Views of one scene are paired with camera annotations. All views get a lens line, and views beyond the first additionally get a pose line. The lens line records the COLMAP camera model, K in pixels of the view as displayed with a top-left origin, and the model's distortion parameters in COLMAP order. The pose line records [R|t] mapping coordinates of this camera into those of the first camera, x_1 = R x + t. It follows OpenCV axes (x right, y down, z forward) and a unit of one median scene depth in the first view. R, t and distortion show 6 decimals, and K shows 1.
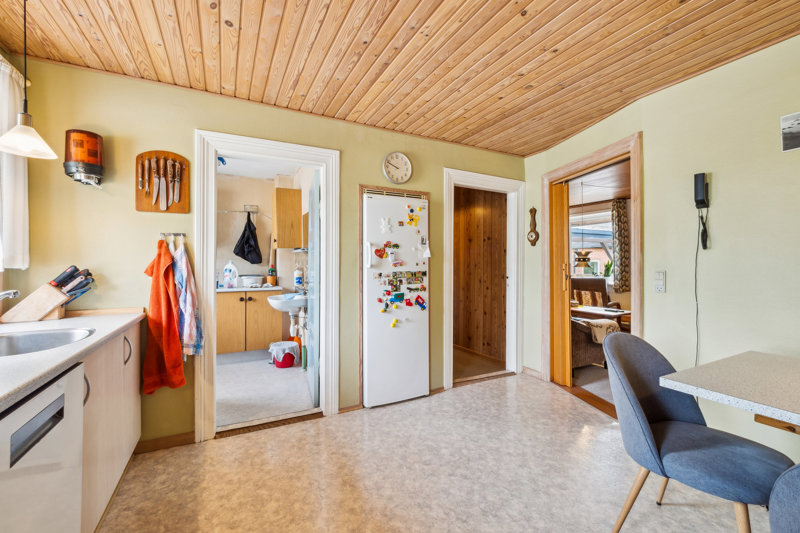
lens RADIAL K [[335.9, 0, 400.8], [0, 335.9, 264.1], [0, 0, 1]] dist [-0.000831, -0.000222]
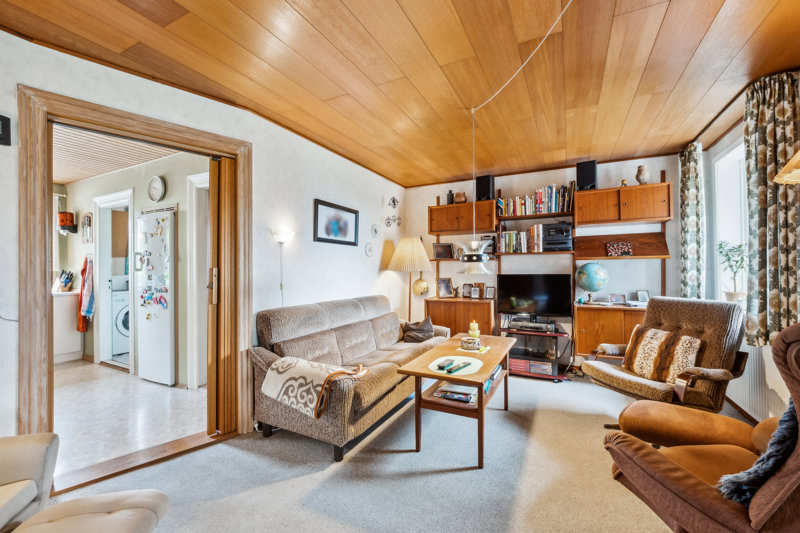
lens RADIAL K [[335.9, 0, 398.5], [0, 335.9, 268.2], [0, 0, 1]] dist [-0.000831, -0.000222]
pose [[0.572194, -0.002617, -0.820114, 2.243005], [0.003527, 0.999994, -0.000730, 0.004023], [0.820111, -0.002474, 0.572200, 1.540865]]
